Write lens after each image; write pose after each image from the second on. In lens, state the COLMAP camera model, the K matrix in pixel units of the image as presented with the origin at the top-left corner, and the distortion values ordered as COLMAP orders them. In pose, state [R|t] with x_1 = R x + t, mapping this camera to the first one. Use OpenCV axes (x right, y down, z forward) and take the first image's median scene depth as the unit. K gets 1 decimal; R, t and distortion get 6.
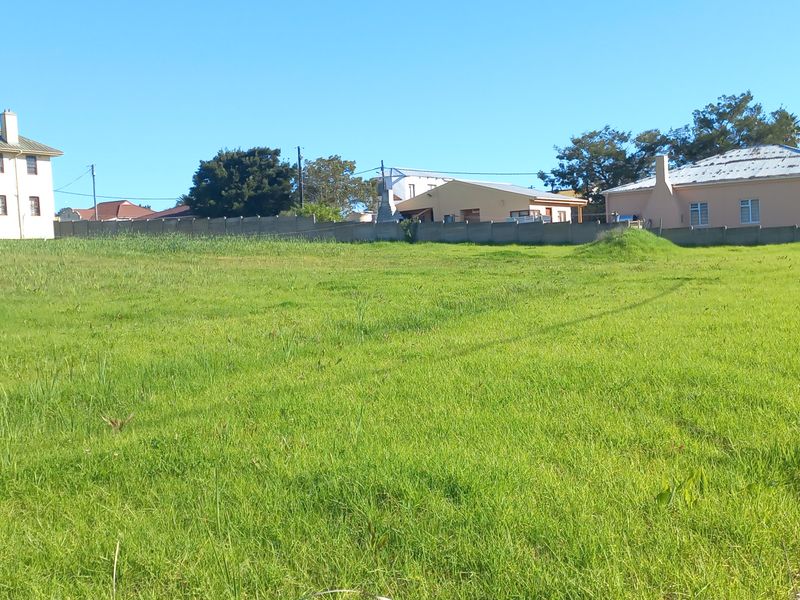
lens RADIAL K [[949.0, 0, 395.9], [0, 949.0, 304.4], [0, 0, 1]] dist [0.073689, 0.000000]
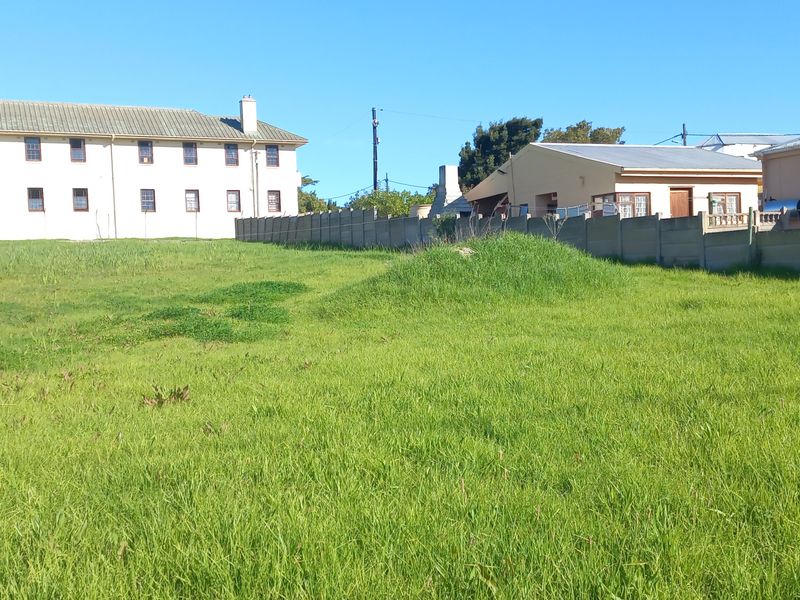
lens RADIAL K [[949.0, 0, 400.9], [0, 949.0, 307.3], [0, 0, 1]] dist [0.073689, 0.000000]
pose [[0.838794, 0.042070, -0.542821, 0.217635], [-0.034541, 0.999114, 0.024058, -0.028626], [0.543352, -0.001430, 0.839504, 0.317220]]
